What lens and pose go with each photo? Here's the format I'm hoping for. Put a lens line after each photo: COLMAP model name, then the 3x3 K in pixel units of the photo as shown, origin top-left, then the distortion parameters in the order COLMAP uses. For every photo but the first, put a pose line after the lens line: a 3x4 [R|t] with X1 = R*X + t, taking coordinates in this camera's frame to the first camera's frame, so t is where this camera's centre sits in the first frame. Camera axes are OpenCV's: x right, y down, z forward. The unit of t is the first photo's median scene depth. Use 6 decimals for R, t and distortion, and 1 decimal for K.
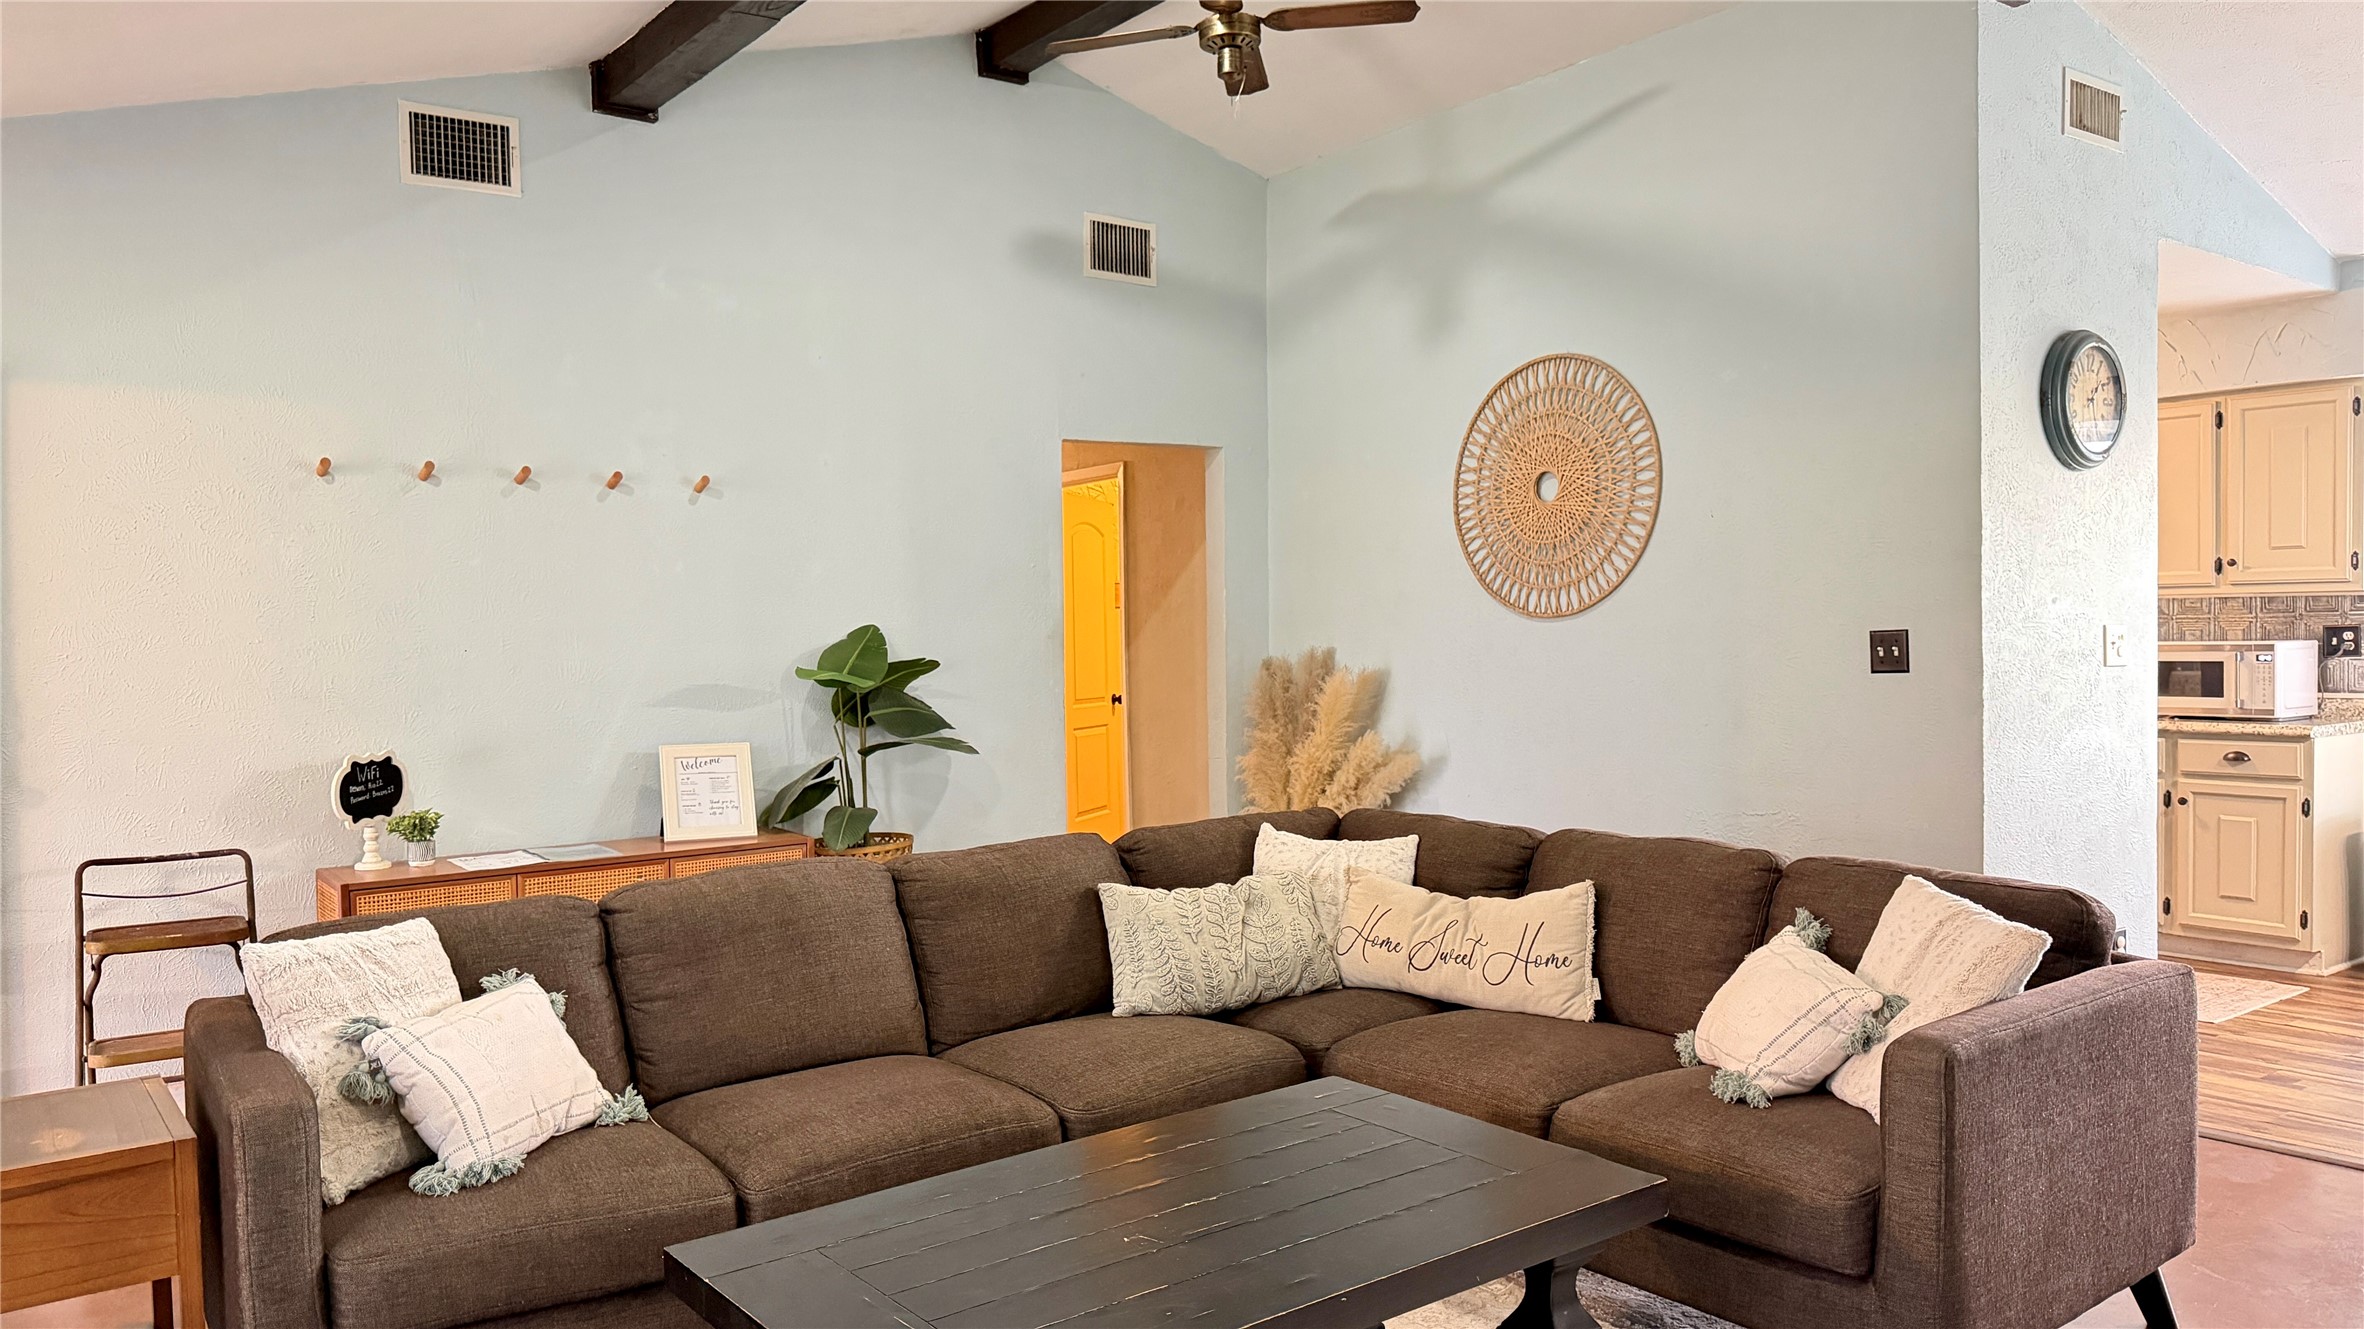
lens RADIAL K [[1625.9, 0, 1182.0], [0, 1625.9, 664.5], [0, 0, 1]] dist [-0.004434, -0.004762]
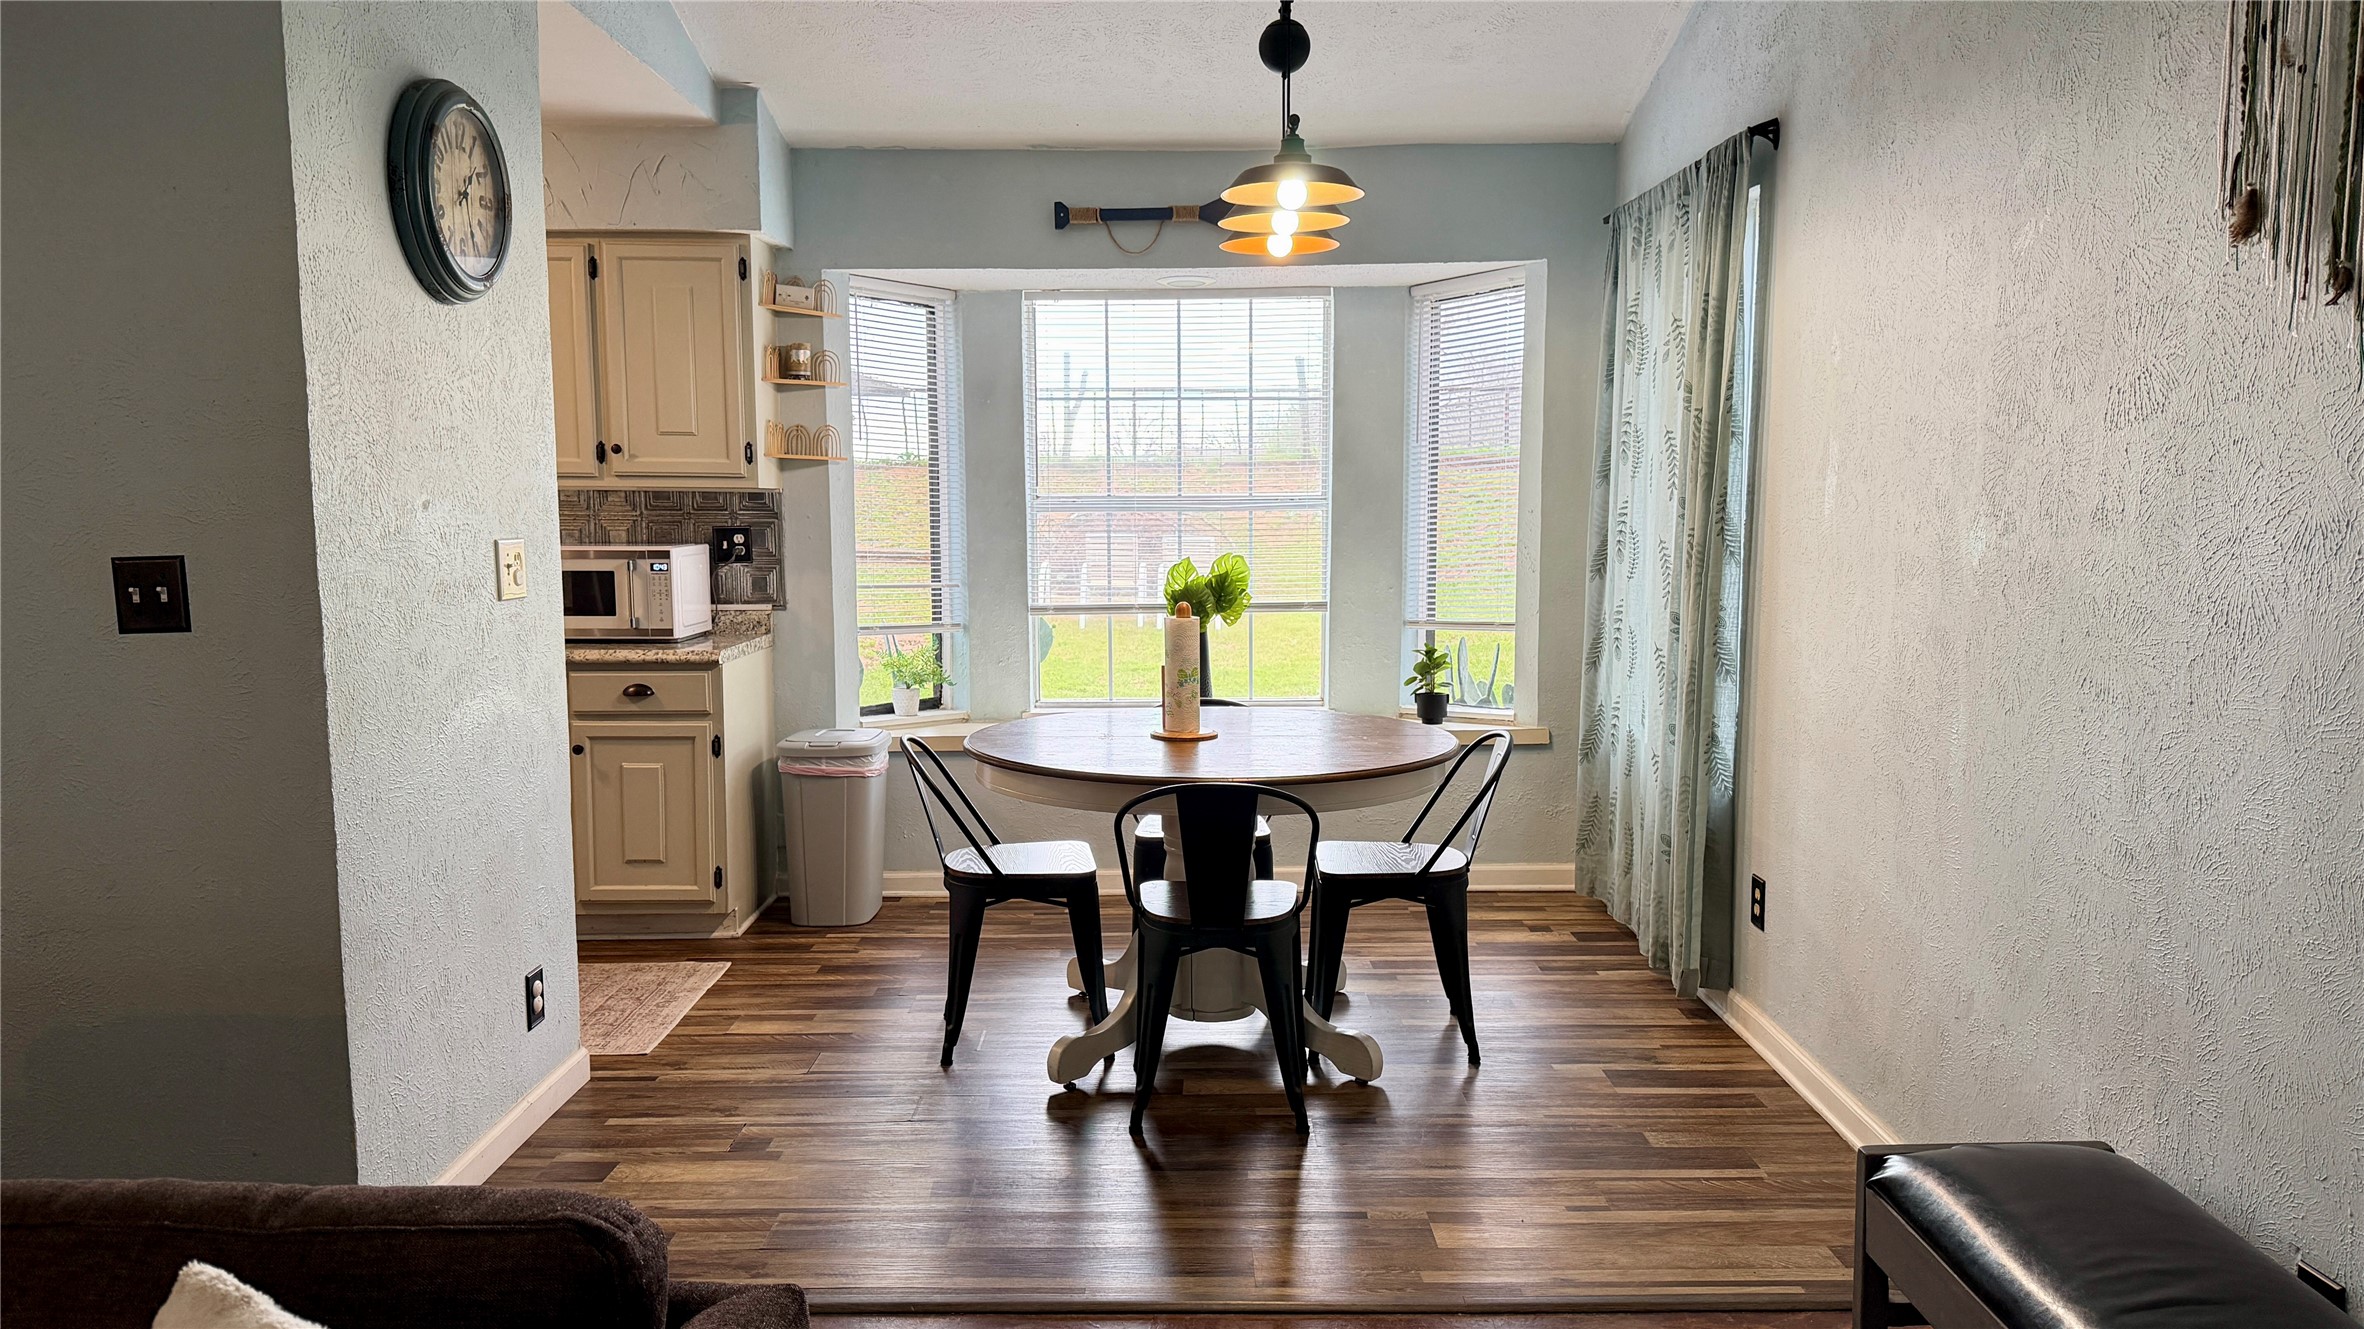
lens RADIAL K [[1645.9, 0, 1182.0], [0, 1645.9, 664.5], [0, 0, 1]] dist [0.181524, -0.297349]
pose [[0.586861, -0.072717, 0.806416, 0.135180], [0.011152, 0.996590, 0.081750, -0.021982], [-0.809611, -0.038983, 0.585671, 0.289215]]
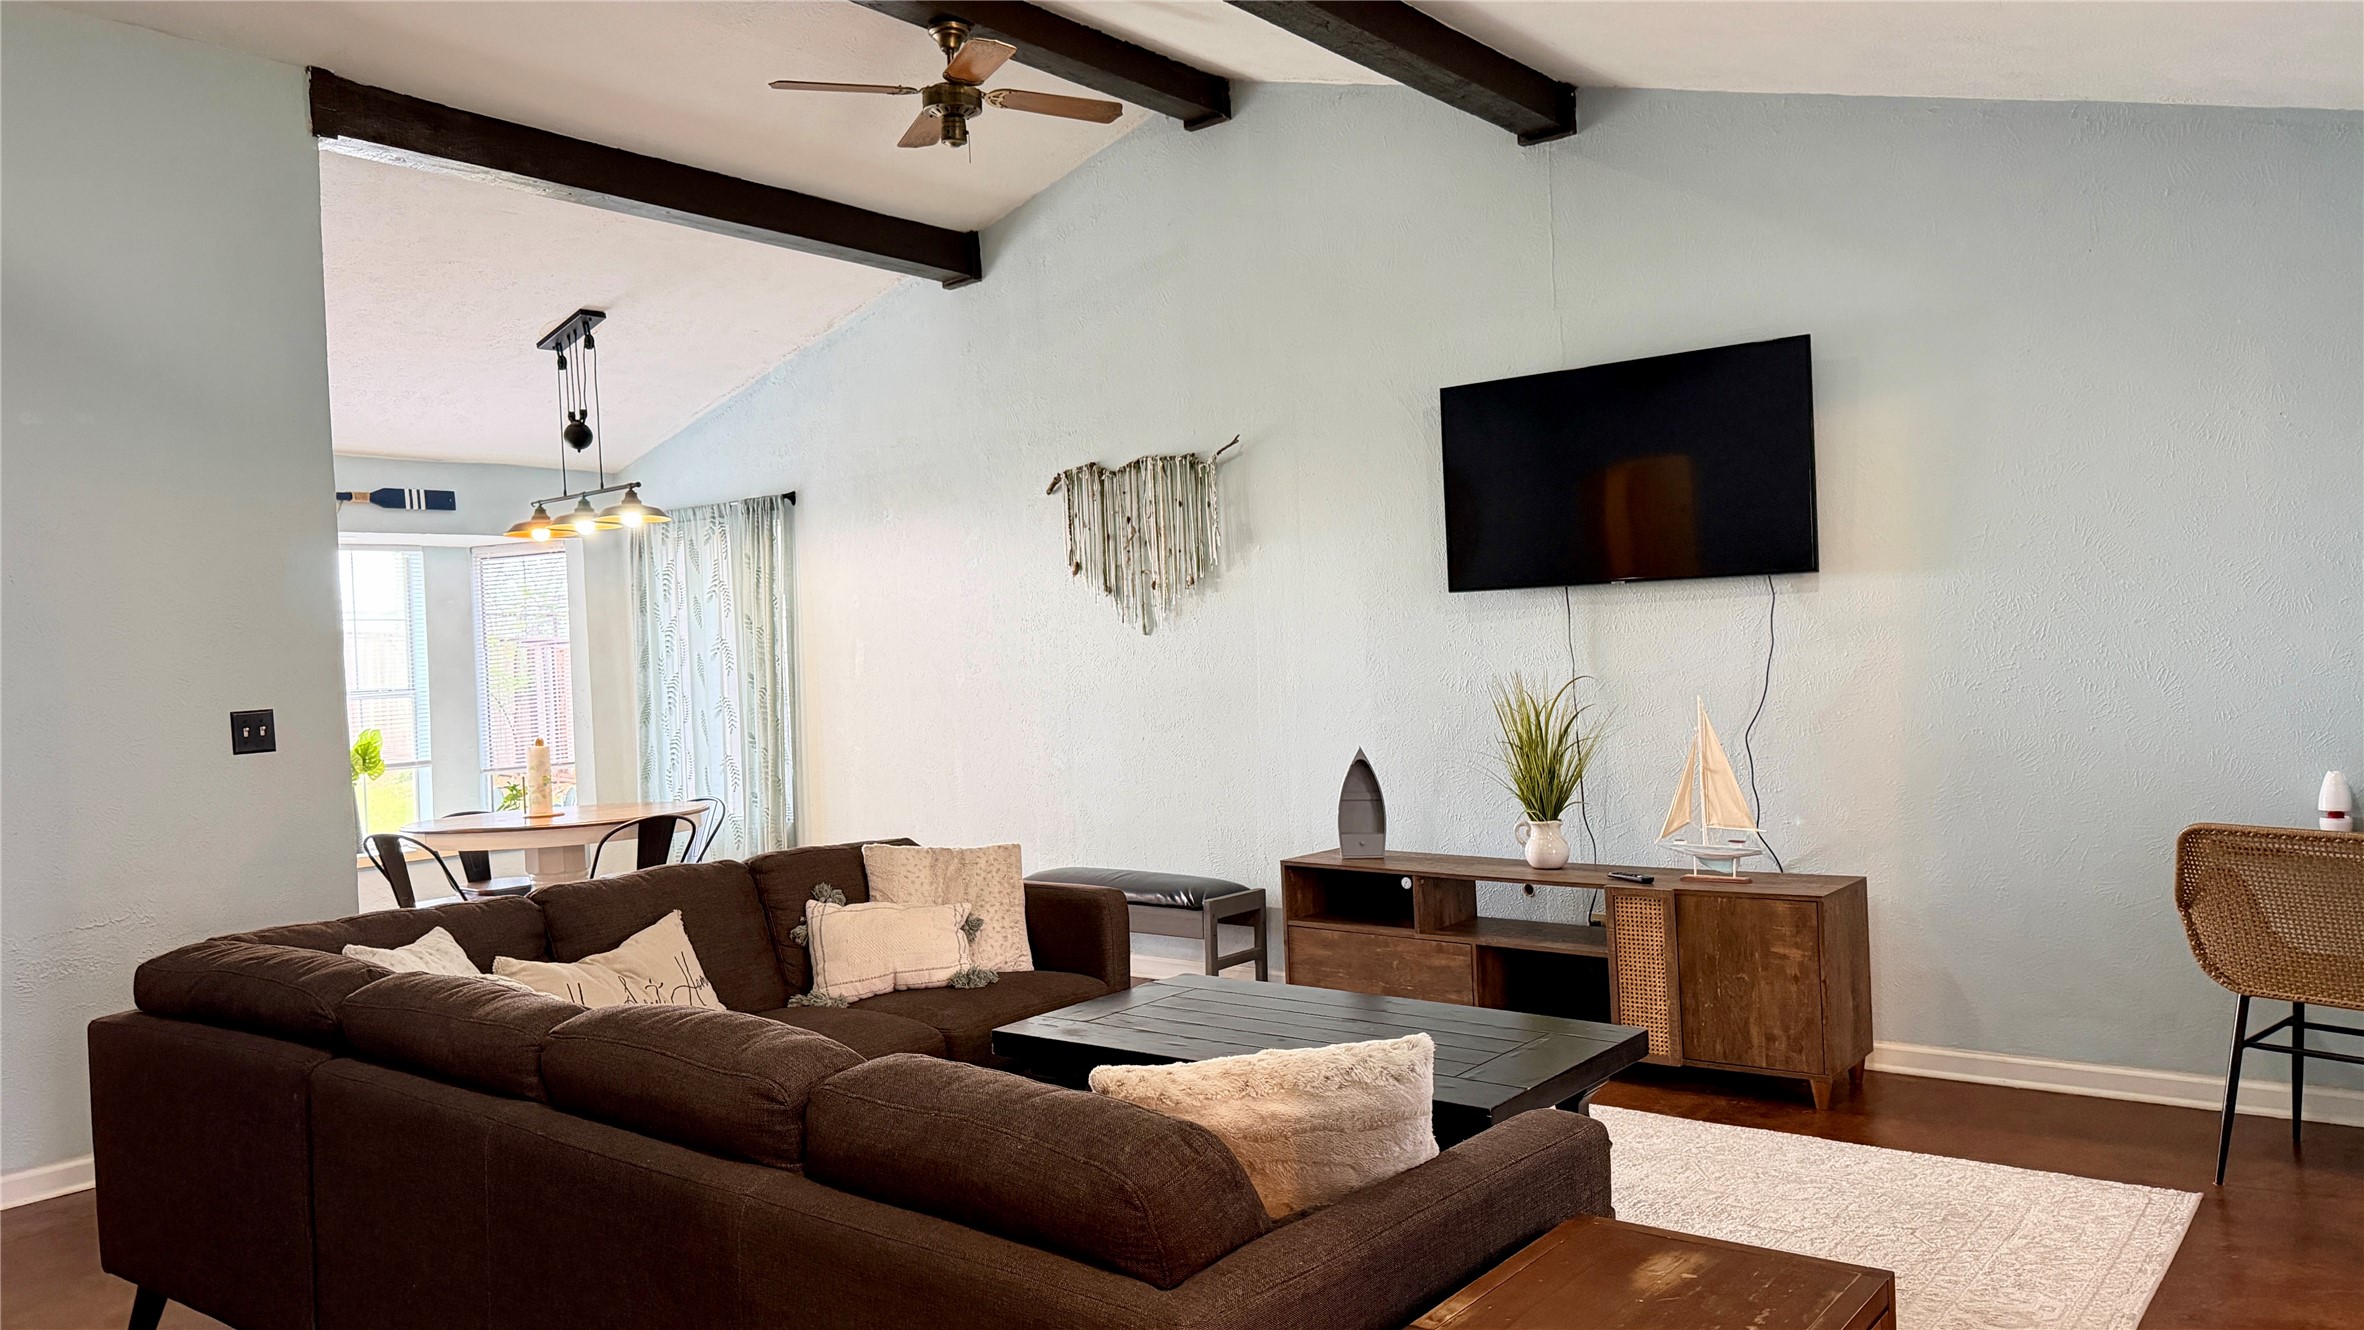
lens RADIAL K [[1653.2, 0, 1182.0], [0, 1653.2, 665.0], [0, 0, 1]] dist [0.099053, 0.000185]
pose [[-0.274889, 0.029291, 0.961030, -0.597138], [0.068830, 0.997571, -0.010717, 0.001420], [-0.959009, 0.063202, -0.276237, 0.581117]]
